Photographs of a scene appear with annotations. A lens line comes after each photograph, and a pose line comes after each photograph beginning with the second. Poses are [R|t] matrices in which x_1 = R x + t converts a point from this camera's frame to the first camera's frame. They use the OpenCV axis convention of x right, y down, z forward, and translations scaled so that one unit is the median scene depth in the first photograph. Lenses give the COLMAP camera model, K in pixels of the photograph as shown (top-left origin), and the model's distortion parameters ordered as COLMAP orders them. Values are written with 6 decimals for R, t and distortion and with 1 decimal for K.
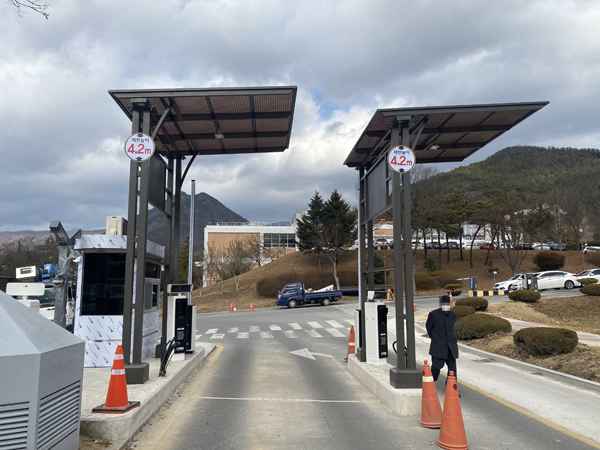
lens RADIAL K [[448.3, 0, 300.0], [0, 448.3, 225.0], [0, 0, 1]] dist [0.001265, -0.005916]
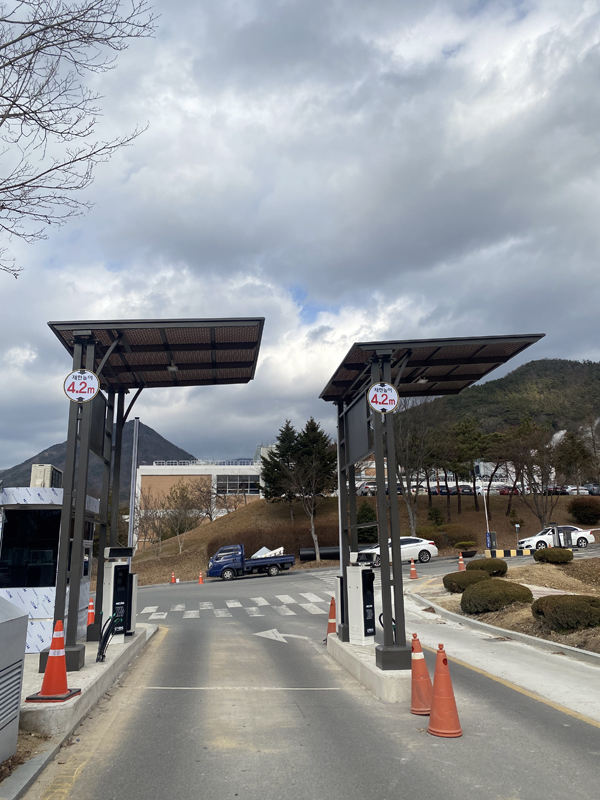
lens RADIAL K [[608.0, 0, 294.0], [0, 608.0, 393.6], [0, 0, 1]] dist [0.032308, -0.061177]
pose [[0.998845, -0.002386, 0.047992, -0.004355], [0.007668, 0.993884, -0.110164, -0.020959], [-0.047435, 0.110405, 0.992754, -0.148171]]
